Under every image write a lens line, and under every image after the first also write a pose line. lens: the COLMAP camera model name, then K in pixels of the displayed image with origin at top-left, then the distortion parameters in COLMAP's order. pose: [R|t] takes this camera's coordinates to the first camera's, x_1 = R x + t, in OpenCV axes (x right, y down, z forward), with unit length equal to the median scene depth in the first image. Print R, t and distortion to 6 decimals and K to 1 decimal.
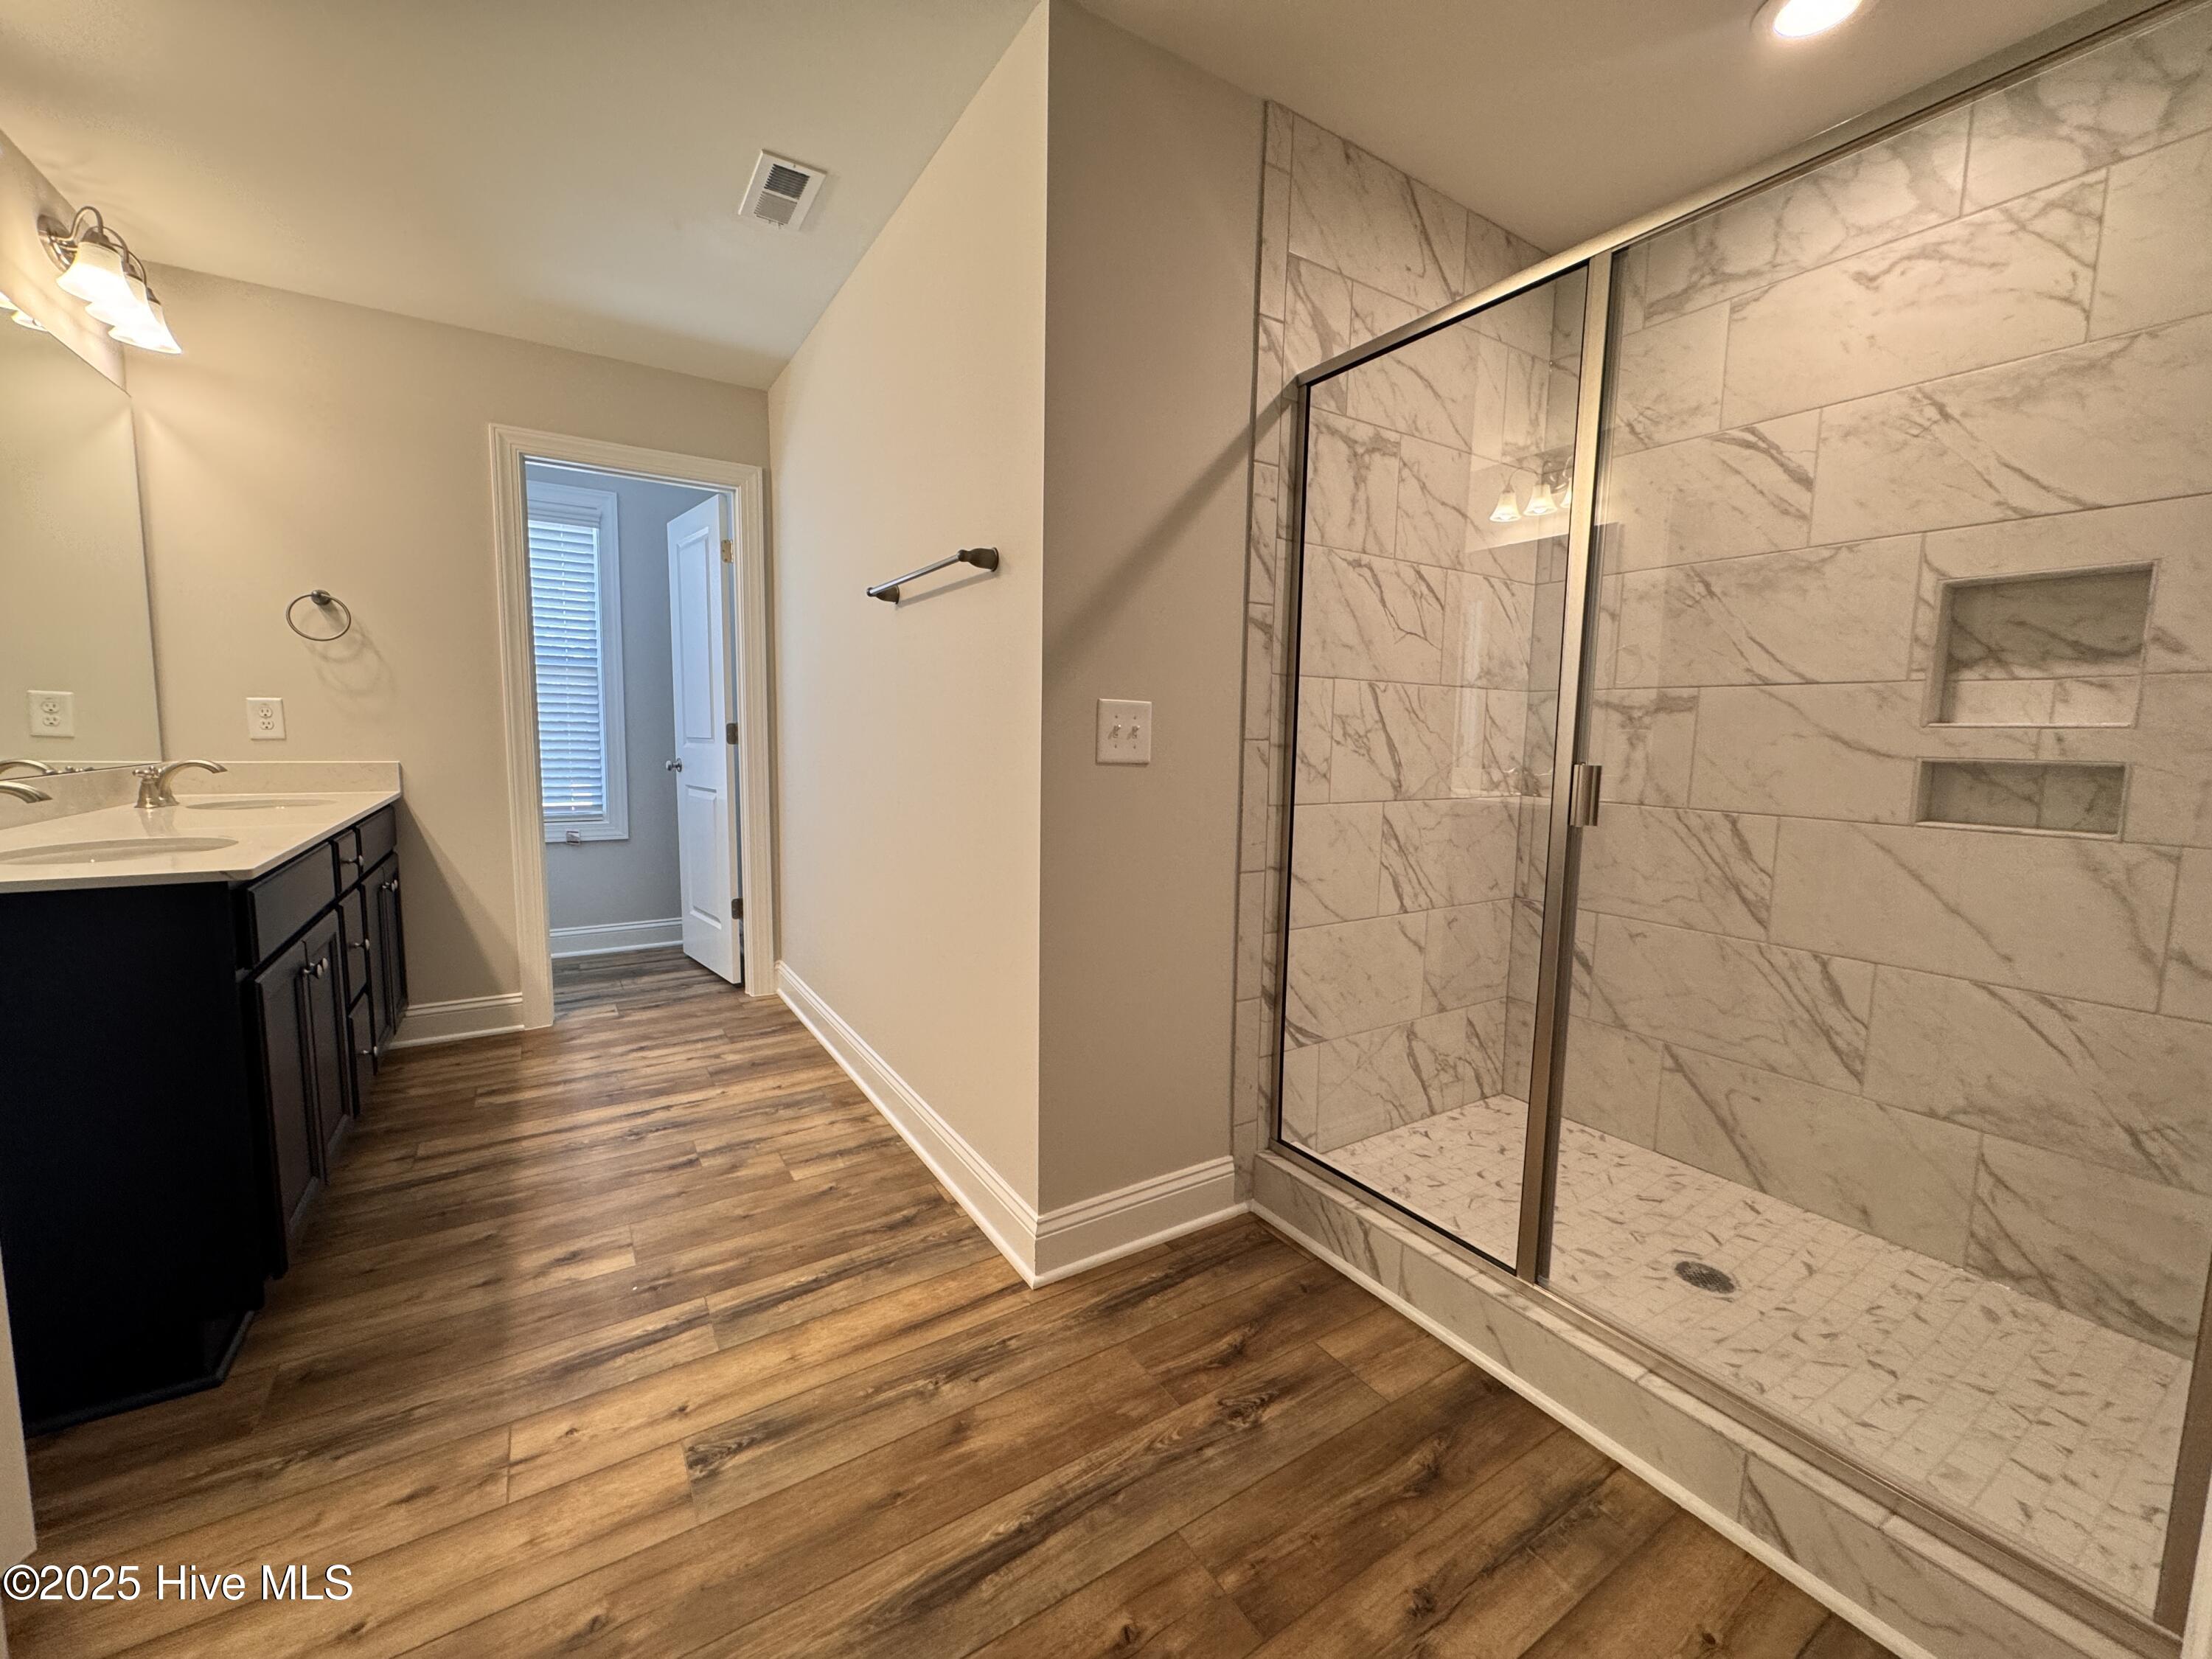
lens RADIAL K [[881.7, 0, 1099.6], [0, 881.7, 822.7], [0, 0, 1]] dist [-0.003713, 0.000900]
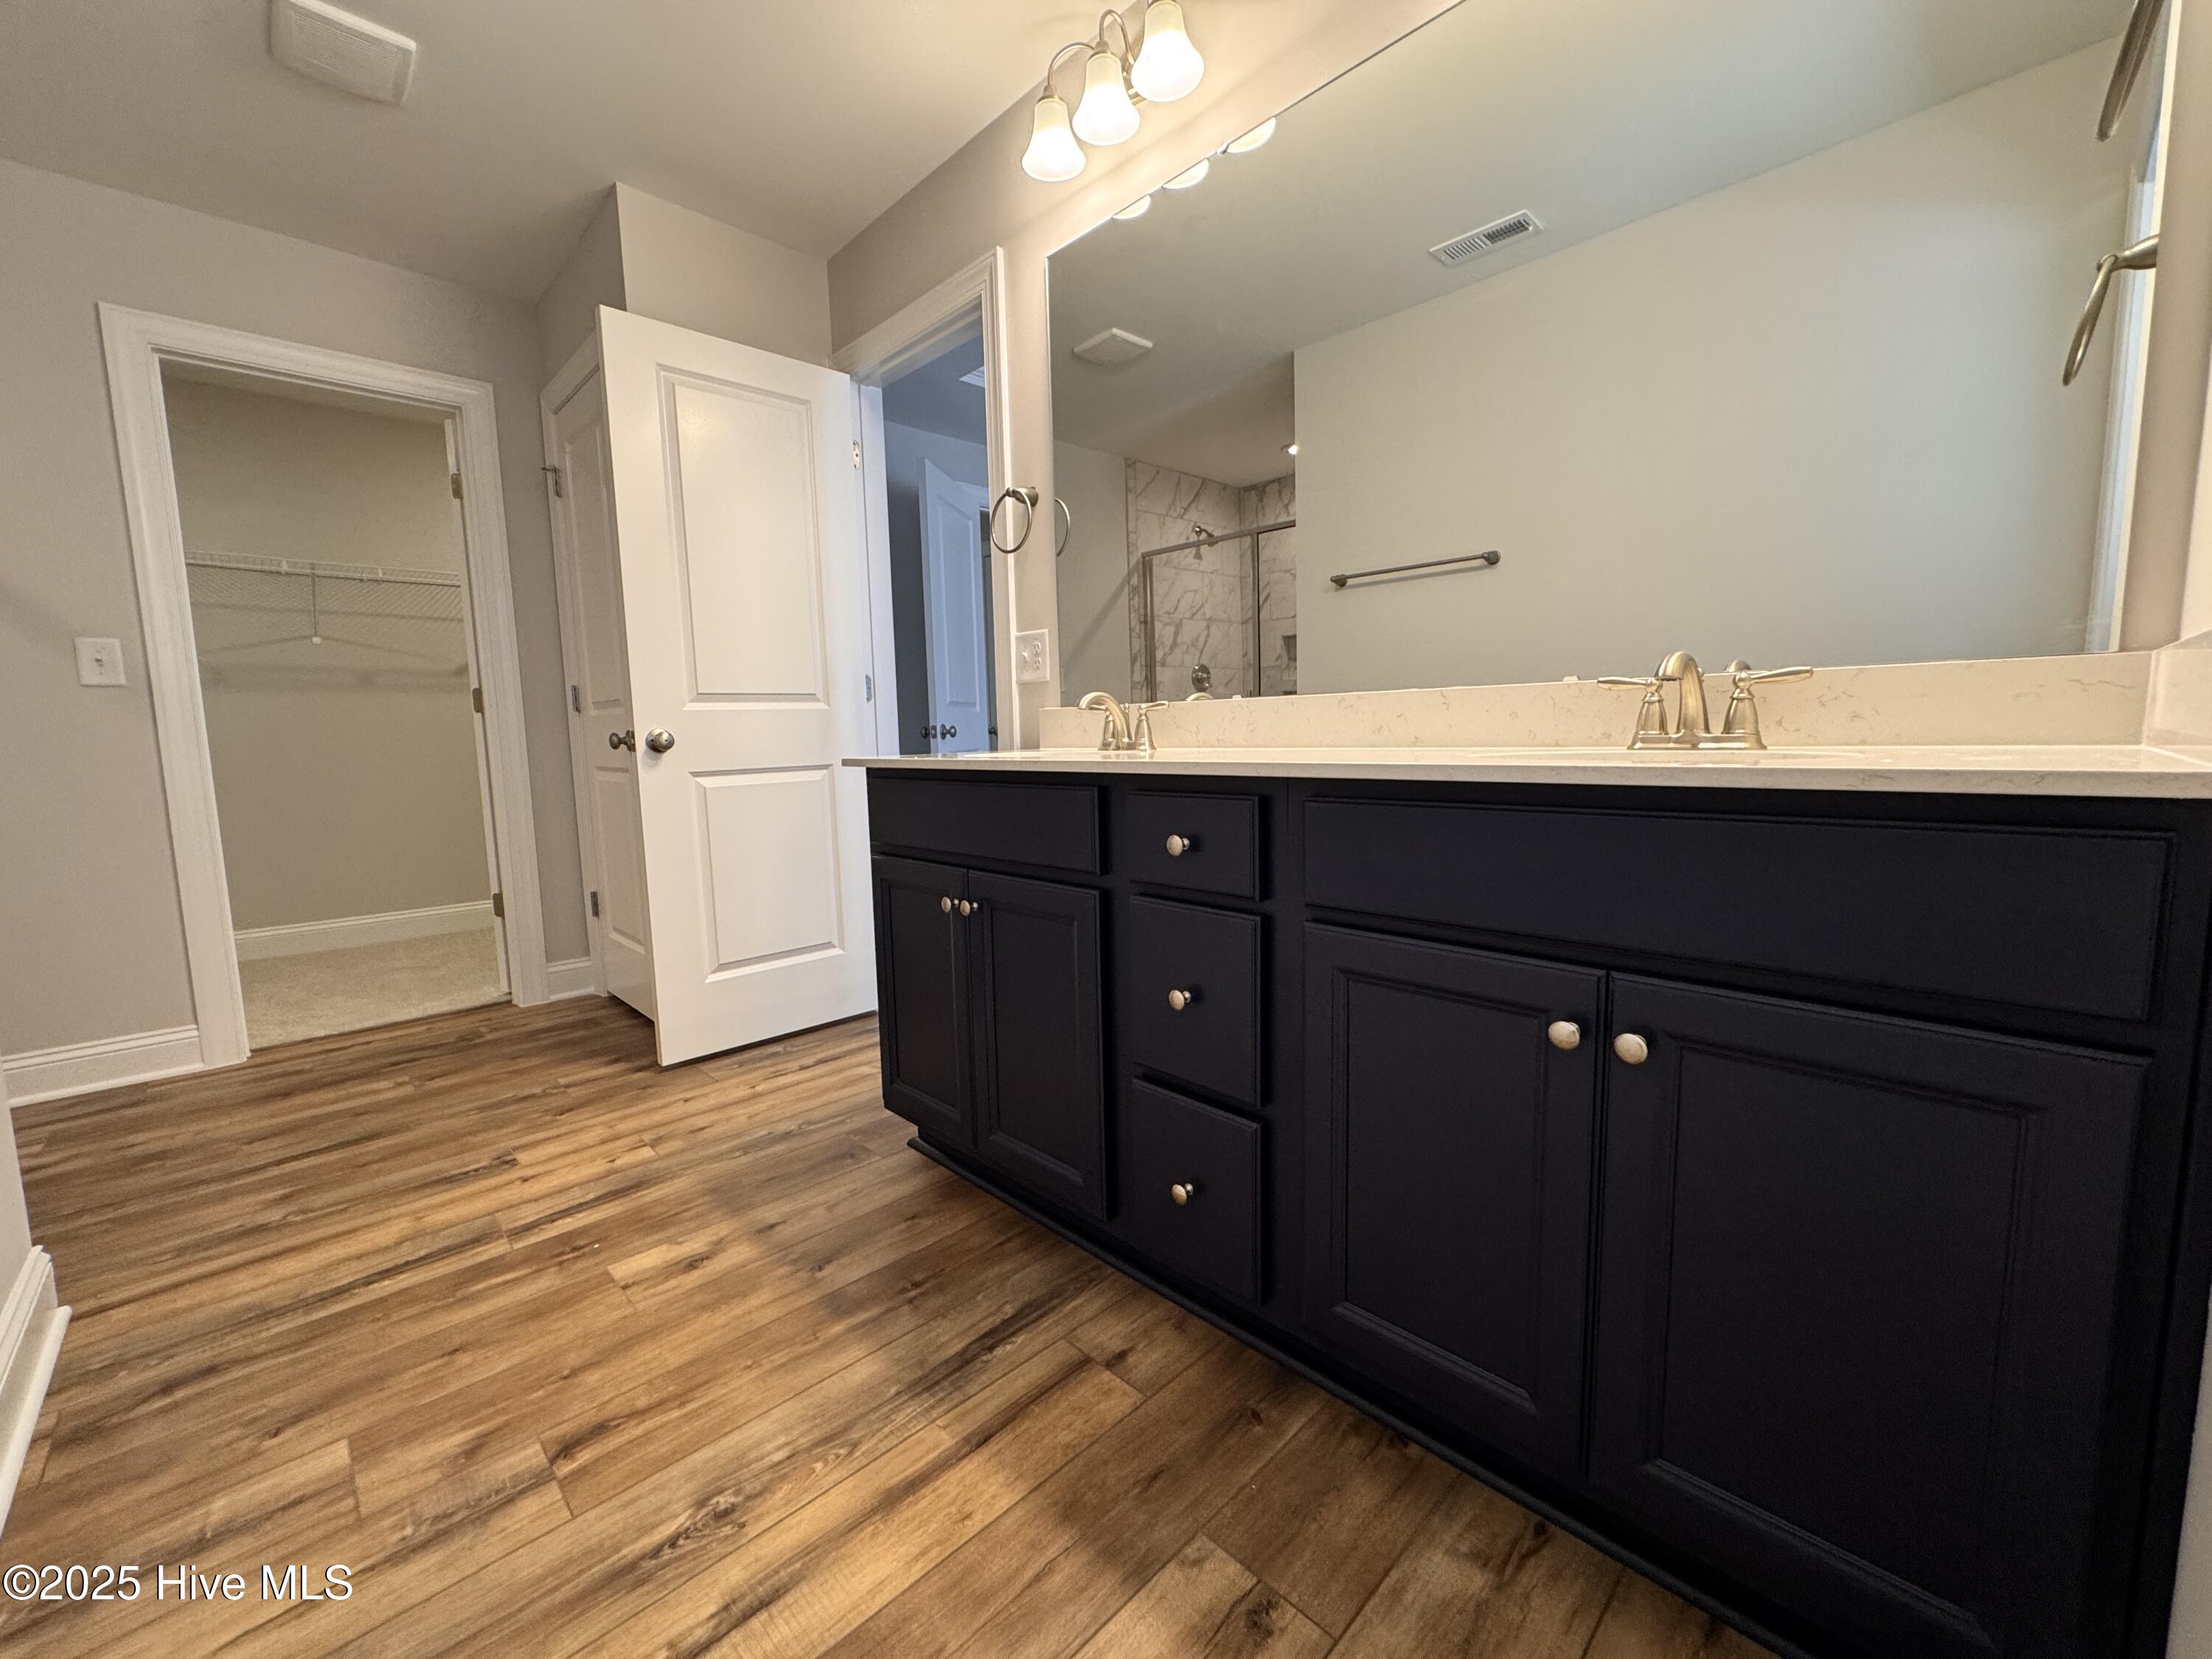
lens RADIAL K [[881.7, 0, 1099.8], [0, 881.7, 823.7], [0, 0, 1]] dist [-0.003713, 0.000900]
pose [[-0.978432, 0.028945, -0.204532, -0.723707], [-0.013806, 0.978758, 0.204554, -0.083087], [0.206108, 0.202966, -0.957248, 1.588182]]
